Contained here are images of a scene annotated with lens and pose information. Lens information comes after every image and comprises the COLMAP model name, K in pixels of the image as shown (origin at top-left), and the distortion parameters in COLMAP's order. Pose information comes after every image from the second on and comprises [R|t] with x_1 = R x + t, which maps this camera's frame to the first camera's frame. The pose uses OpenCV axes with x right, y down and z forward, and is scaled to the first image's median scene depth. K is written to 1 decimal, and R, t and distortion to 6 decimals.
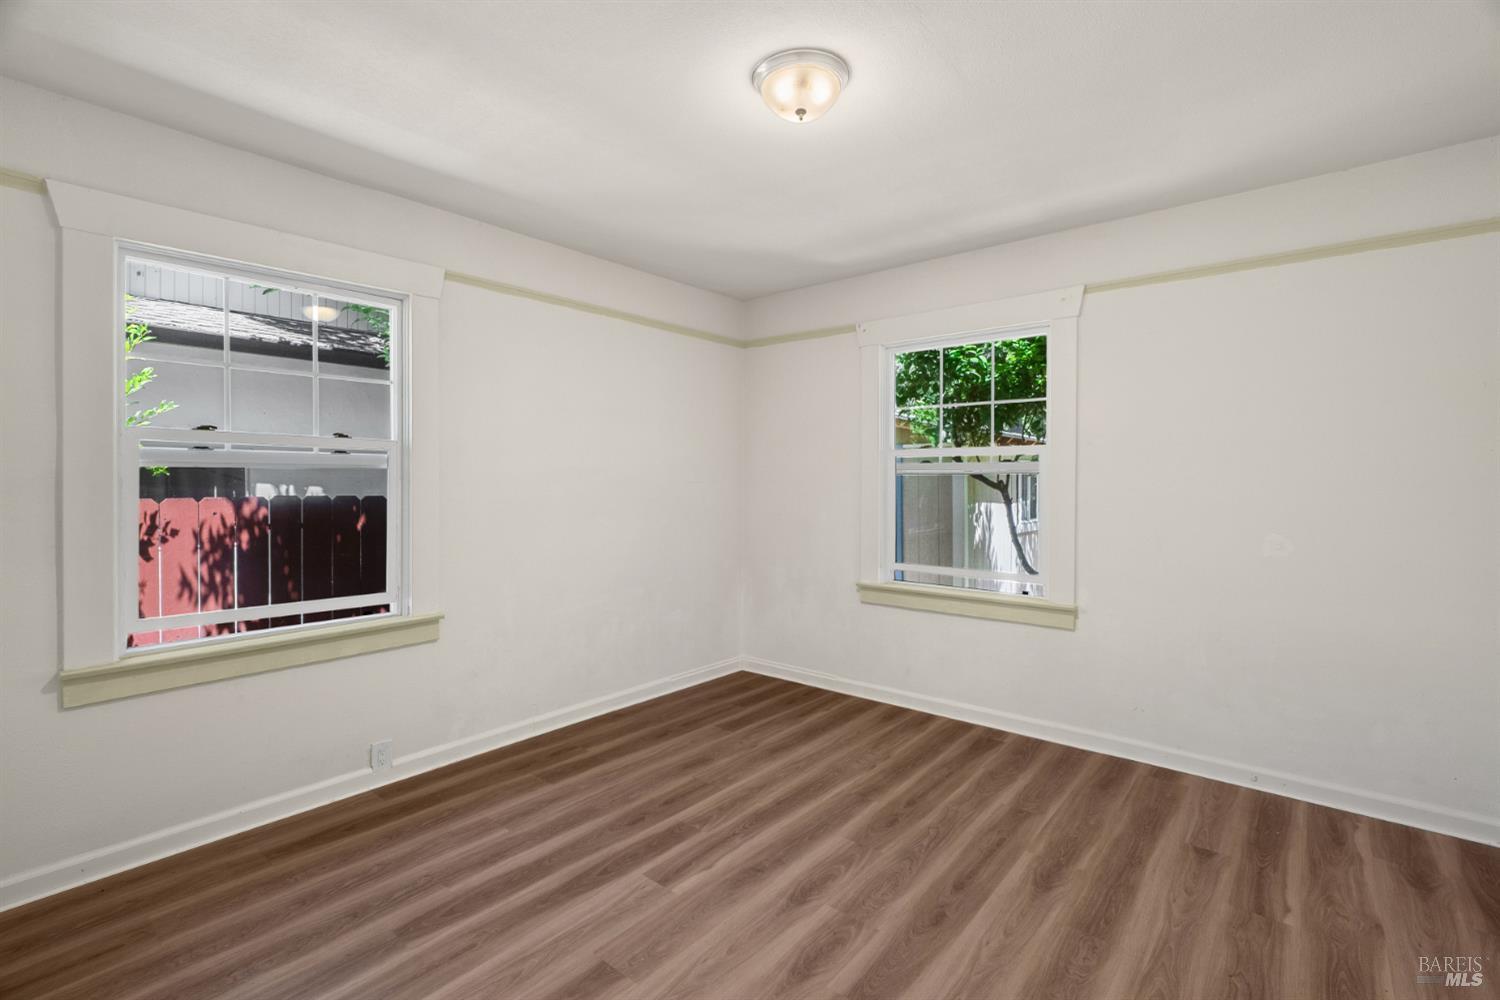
lens RADIAL K [[706.1, 0, 746.4], [0, 706.1, 505.1], [0, 0, 1]] dist [-0.005636, 0.000514]
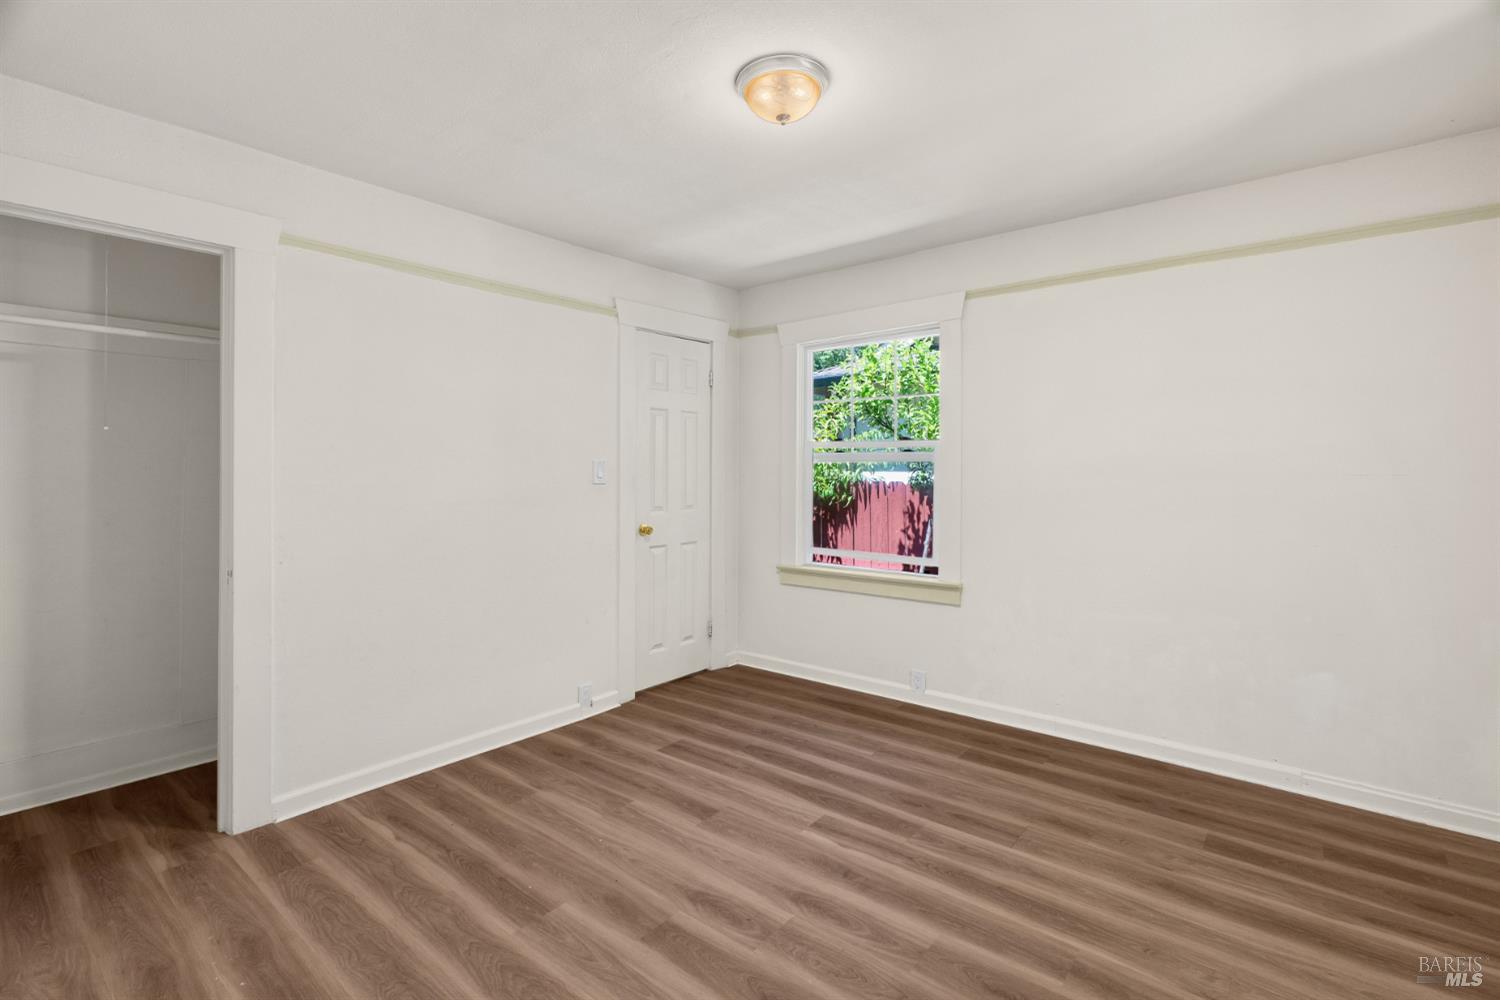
lens RADIAL K [[691.3, 0, 740.3], [0, 691.3, 488.4], [0, 0, 1]] dist [-0.002452, 0.000873]
pose [[-0.013754, 0.031389, -0.999413, 0.834700], [-0.031819, 0.998987, 0.031813, -0.036773], [0.999399, 0.032237, -0.012741, 0.738347]]
